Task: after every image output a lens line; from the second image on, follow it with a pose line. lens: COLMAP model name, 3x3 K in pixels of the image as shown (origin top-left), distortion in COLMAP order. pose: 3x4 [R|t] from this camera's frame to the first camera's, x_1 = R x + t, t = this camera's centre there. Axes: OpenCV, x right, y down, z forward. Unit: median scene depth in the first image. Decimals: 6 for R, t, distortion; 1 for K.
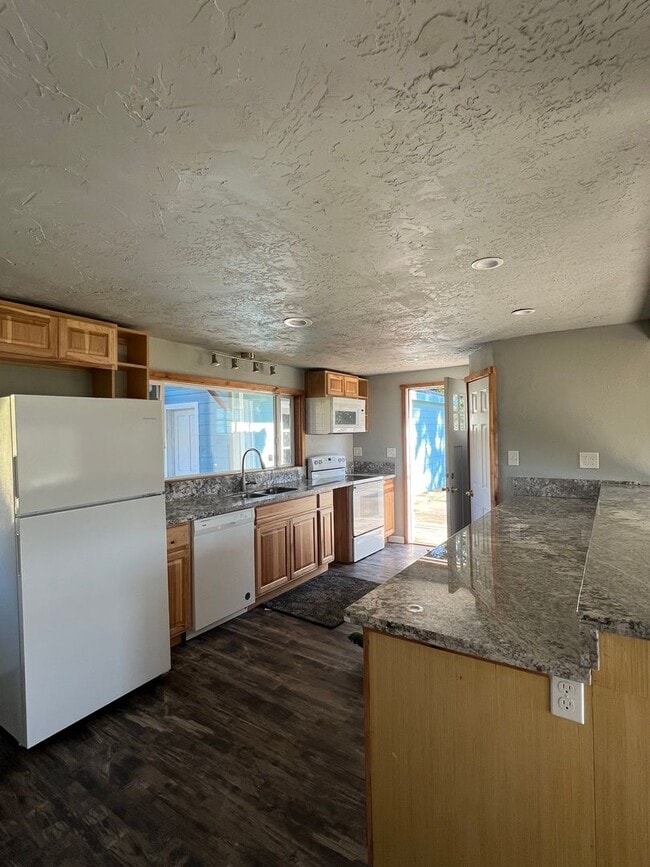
lens RADIAL K [[419.4, 0, 323.6], [0, 419.4, 435.1], [0, 0, 1]] dist [-0.004008, -0.000625]
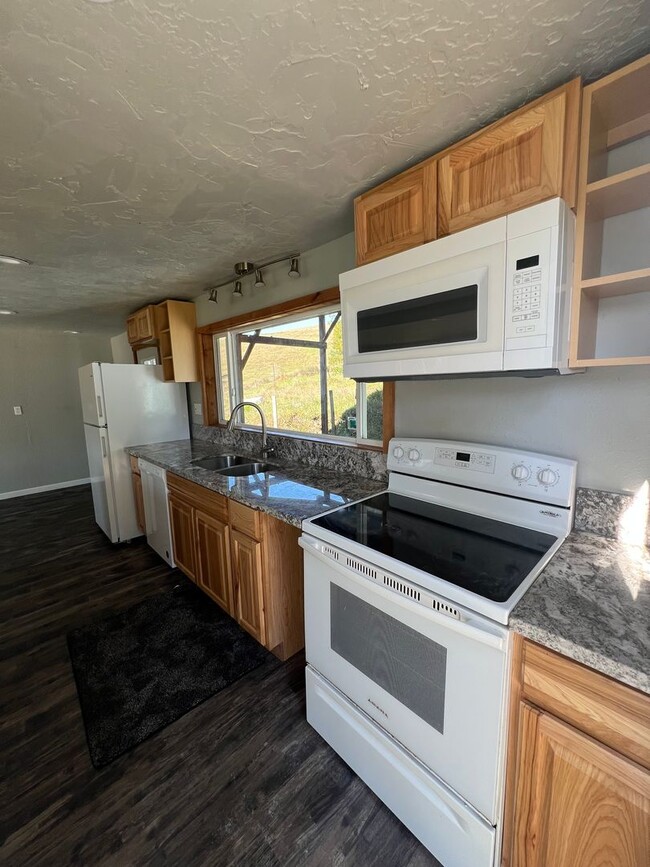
lens RADIAL K [[350.3, 0, 329.6], [0, 350.3, 429.9], [0, 0, 1]] dist [-0.002321, 0.001074]
pose [[-0.209929, 0.152472, -0.965755, 0.371505], [0.027474, 0.988295, 0.150058, -0.007978], [0.977331, 0.004969, -0.211660, 1.199491]]
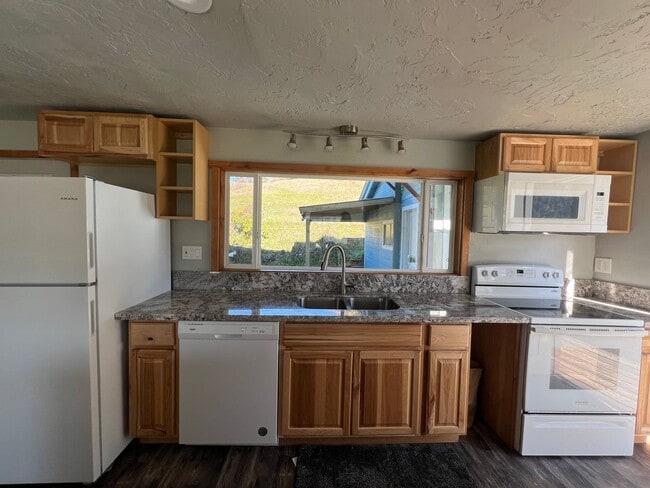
lens RADIAL K [[262.6, 0, 325.2], [0, 262.6, 242.2], [0, 0, 1]] dist [-0.002321, 0.001074]
pose [[0.596458, 0.065836, -0.799940, 0.200972], [-0.038033, 0.997829, 0.053763, 0.000546], [0.801743, -0.001643, 0.597667, 0.626572]]
